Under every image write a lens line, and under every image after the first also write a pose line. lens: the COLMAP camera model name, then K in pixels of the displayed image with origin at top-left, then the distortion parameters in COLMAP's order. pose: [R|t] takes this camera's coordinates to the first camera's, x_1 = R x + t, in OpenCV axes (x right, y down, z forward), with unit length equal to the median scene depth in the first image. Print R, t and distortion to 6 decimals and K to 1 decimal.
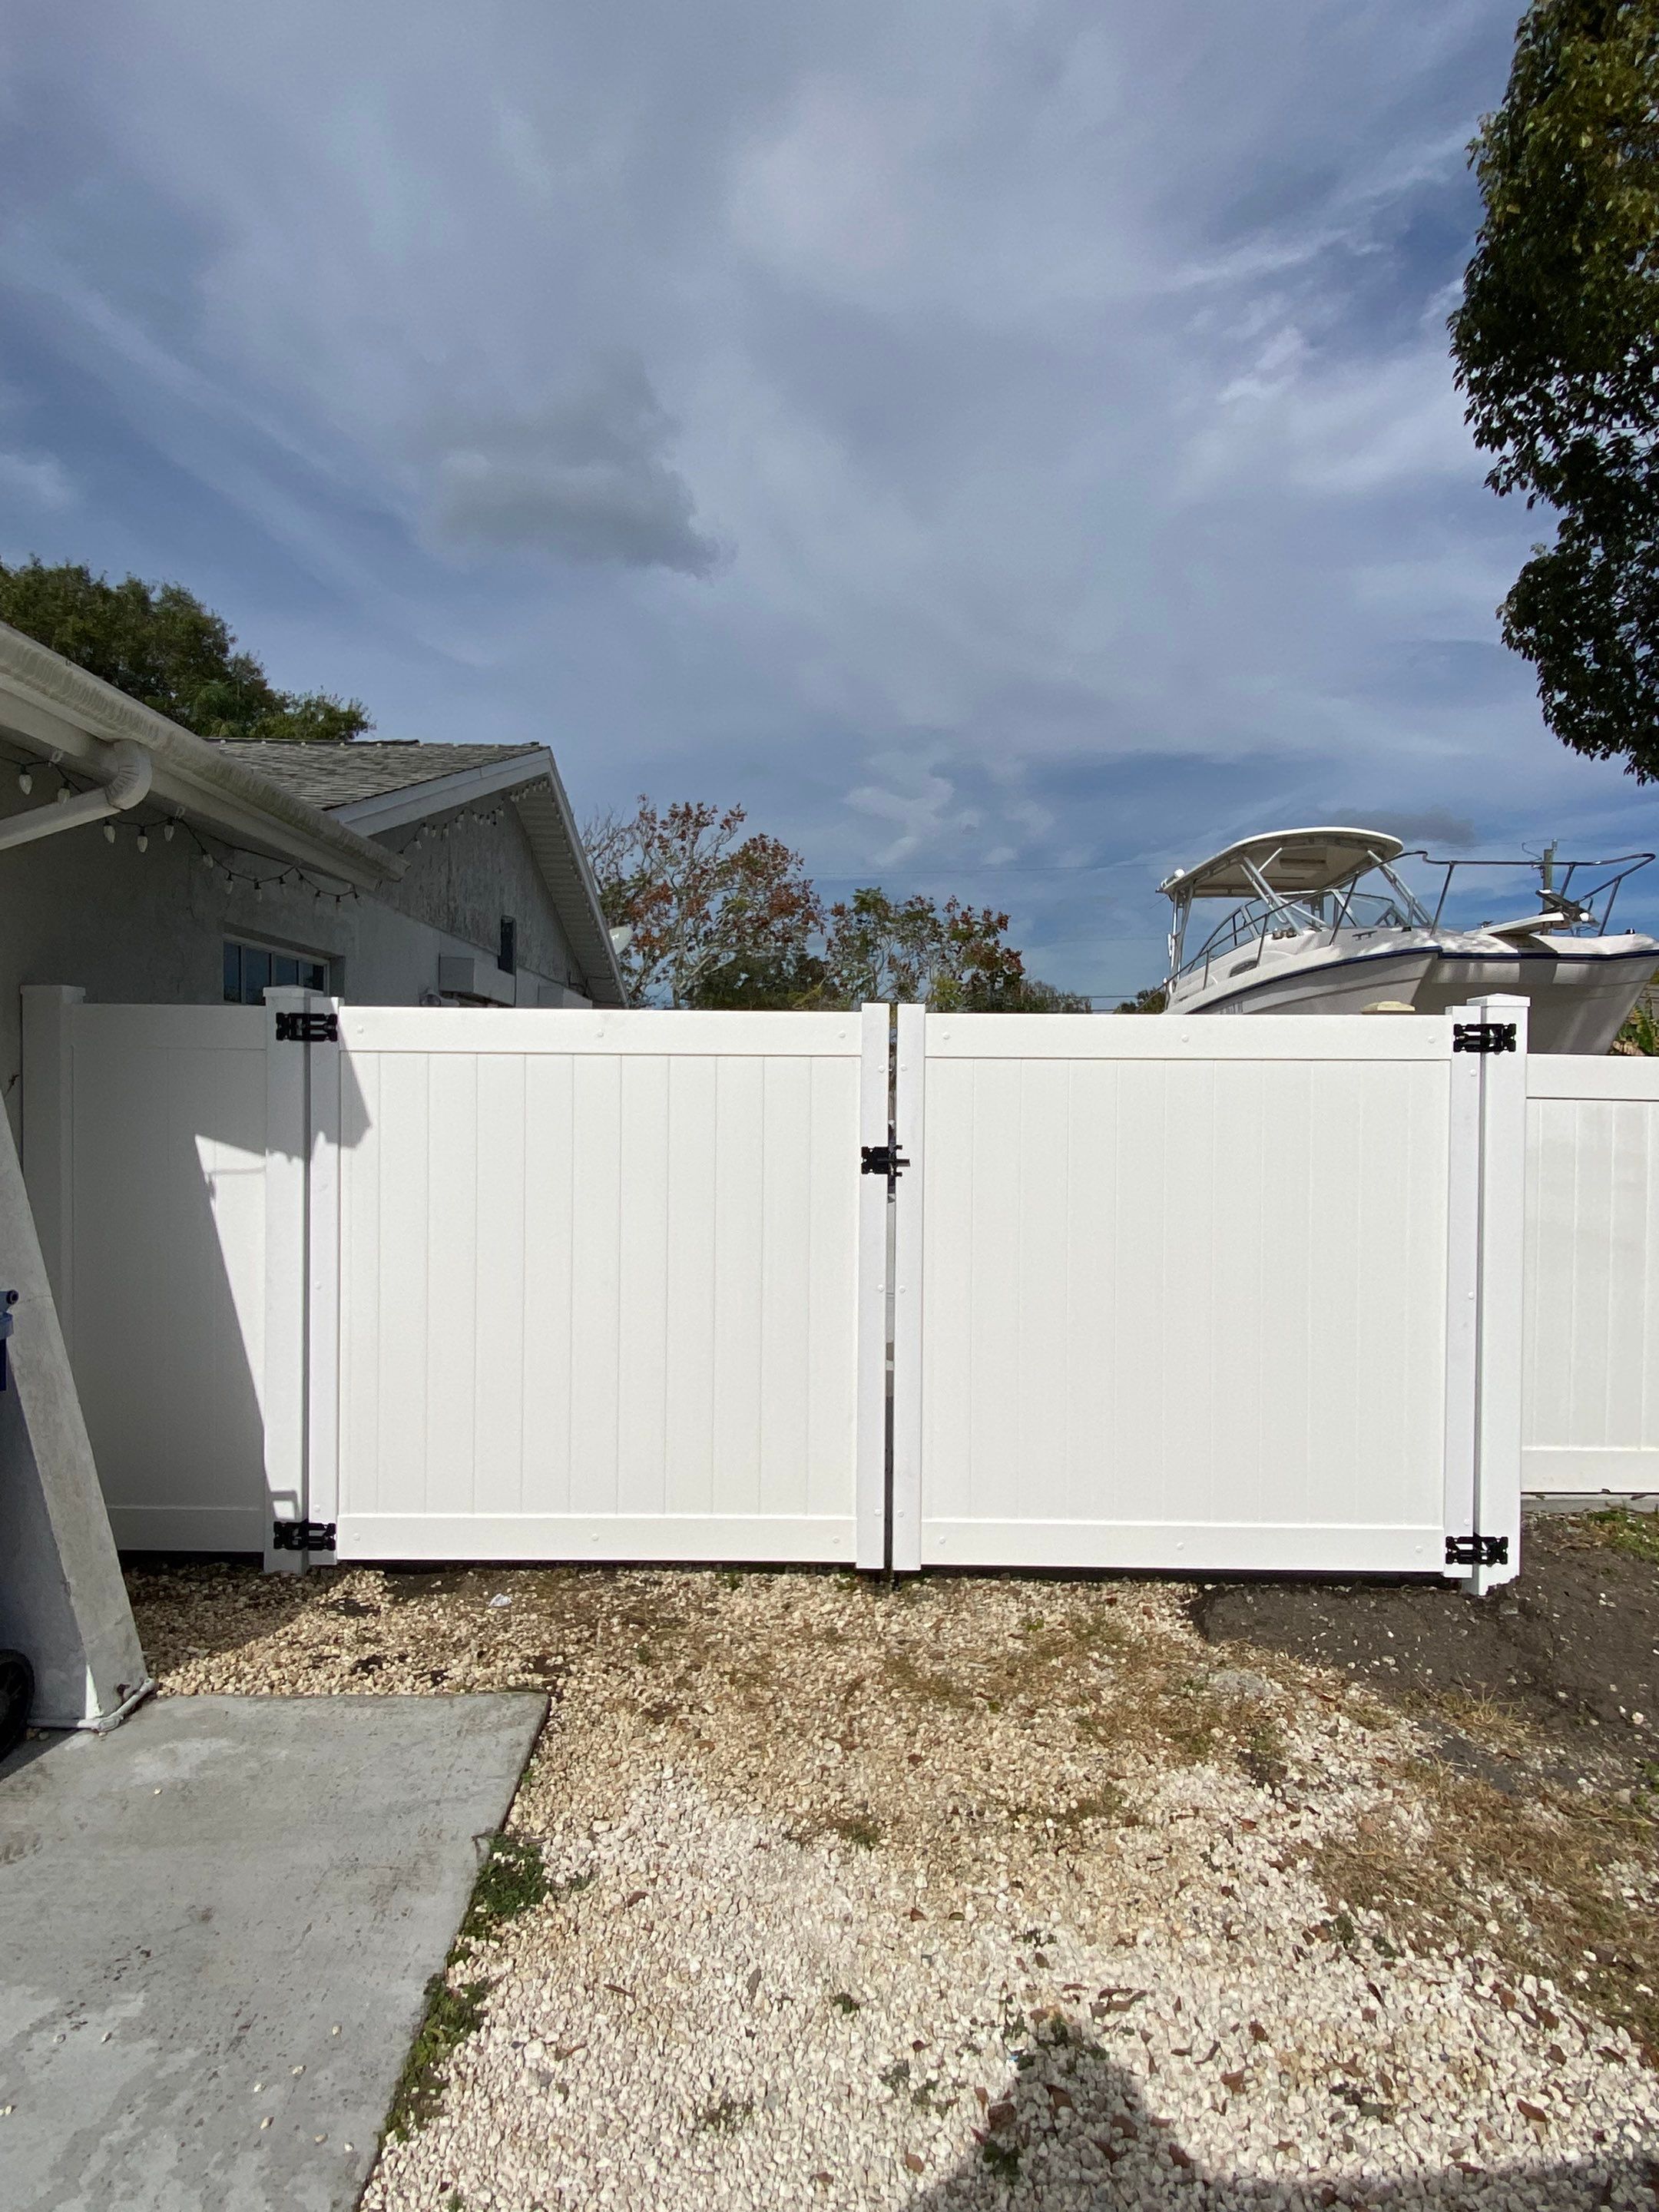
lens RADIAL K [[1221.6, 0, 829.5], [0, 1221.6, 1106.0], [0, 0, 1]] dist [0.034602, -0.038935]
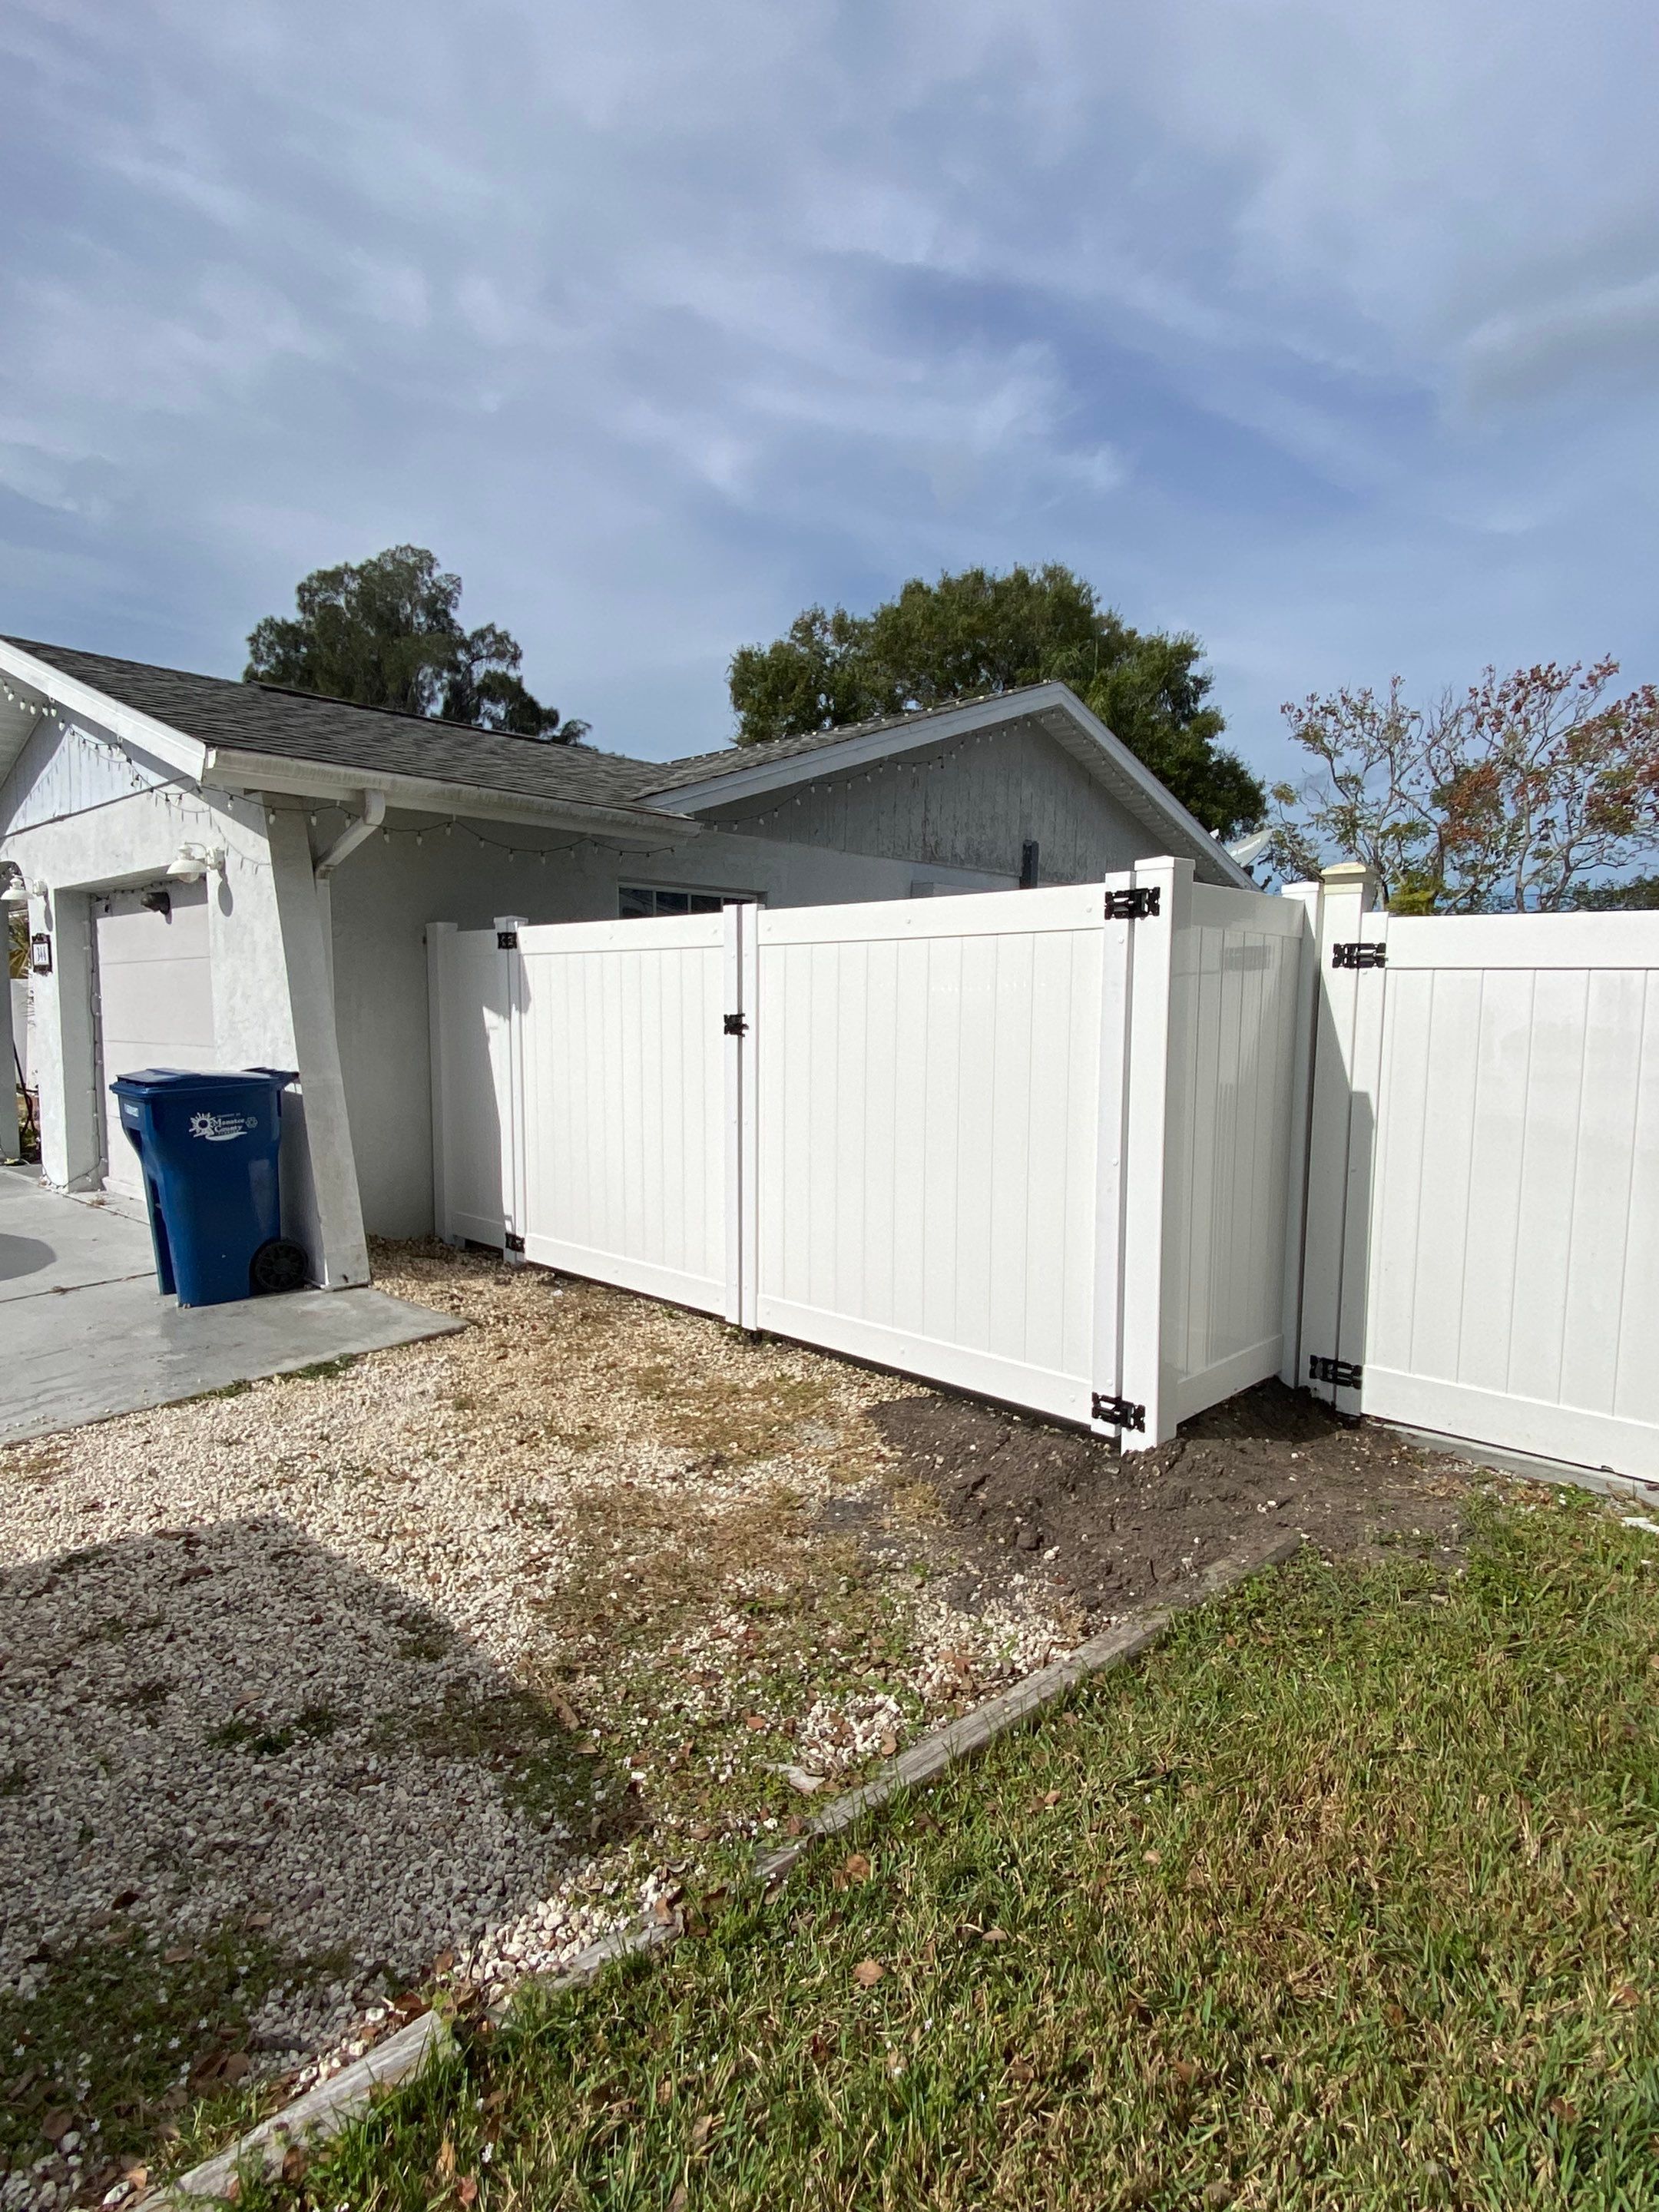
lens RADIAL K [[1221.6, 0, 829.5], [0, 1221.6, 1106.0], [0, 0, 1]] dist [0.034602, -0.038935]
pose [[0.704309, 0.055605, -0.707713, 1.066189], [-0.008714, 0.997530, 0.069704, 0.040224], [0.709840, -0.042926, 0.703054, 0.129575]]
